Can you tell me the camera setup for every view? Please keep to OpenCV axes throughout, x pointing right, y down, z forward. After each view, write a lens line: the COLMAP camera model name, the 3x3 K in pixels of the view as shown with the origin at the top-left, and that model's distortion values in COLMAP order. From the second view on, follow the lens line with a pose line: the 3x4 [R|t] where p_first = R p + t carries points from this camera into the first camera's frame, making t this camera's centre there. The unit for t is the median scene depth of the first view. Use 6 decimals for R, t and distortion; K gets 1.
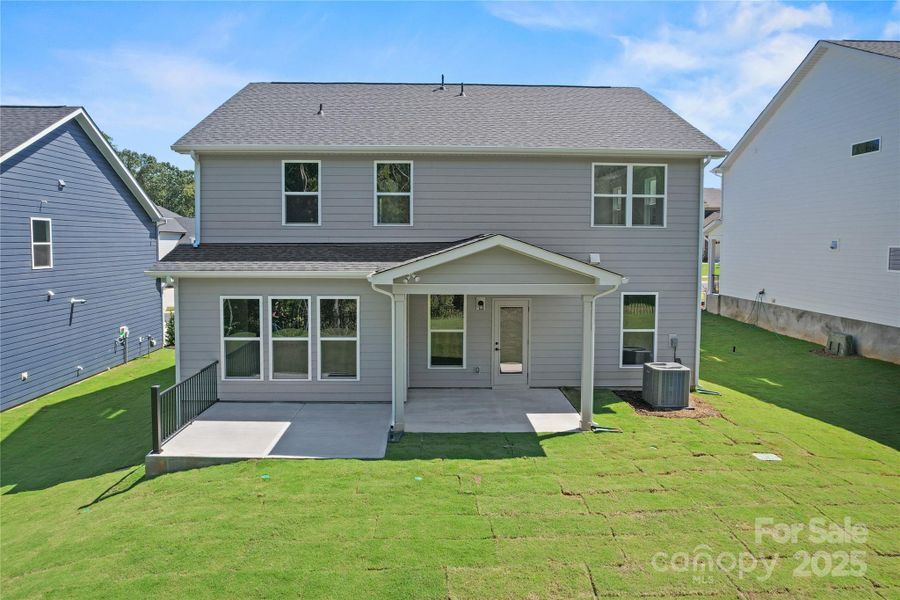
lens RADIAL K [[586.2, 0, 445.7], [0, 586.2, 273.4], [0, 0, 1]] dist [-0.074537, 0.064211]
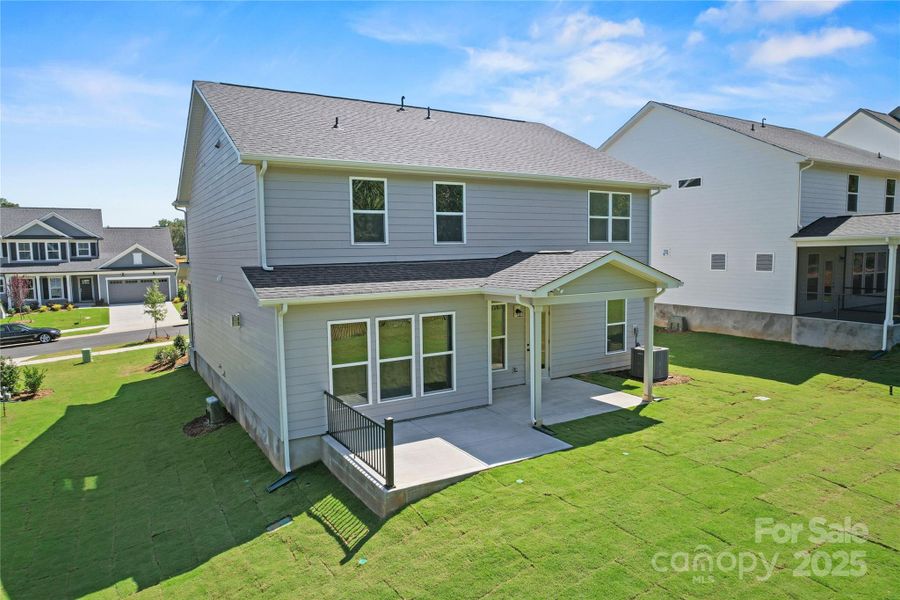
lens RADIAL K [[571.7, 0, 450.0], [0, 571.7, 300.0], [0, 0, 1]] dist [-0.066815, 0.060974]
pose [[0.869210, -0.060424, 0.490737, -0.610974], [0.045566, 0.998070, 0.042183, -0.023598], [-0.492339, -0.014305, 0.870286, 0.099127]]
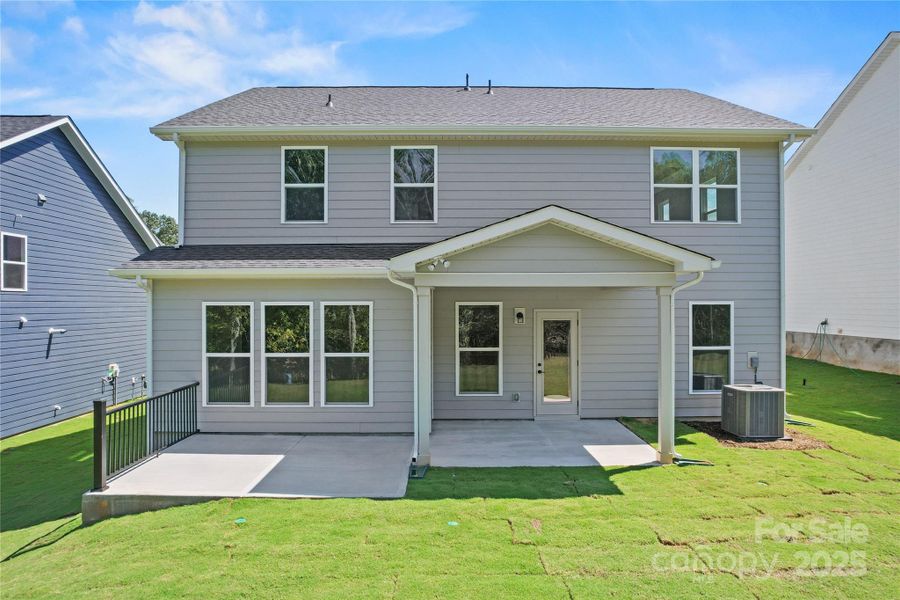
lens RADIAL K [[582.1, 0, 451.6], [0, 582.1, 303.6], [0, 0, 1]] dist [-0.091262, 0.084611]
pose [[0.999841, -0.006947, -0.016435, -0.023103], [0.006034, 0.998469, -0.054986, 0.080294], [0.016791, 0.054878, 0.998352, 0.184114]]
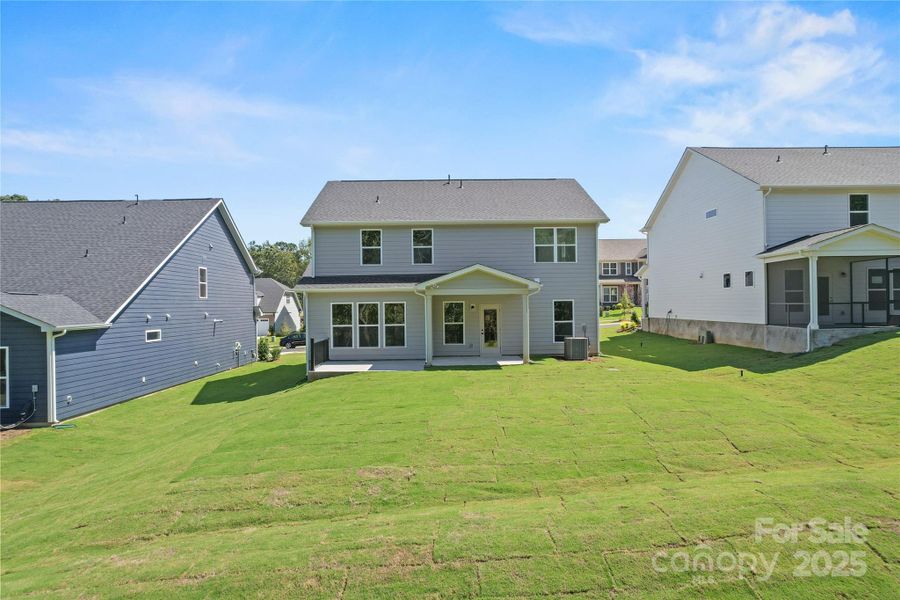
lens RADIAL K [[571.7, 0, 450.0], [0, 571.7, 300.0], [0, 0, 1]] dist [-0.066815, 0.060974]
pose [[0.999757, -0.019224, -0.010824, 0.010624], [0.018510, 0.997869, -0.062564, 0.138534], [0.012003, 0.062349, 0.997982, -0.740889]]
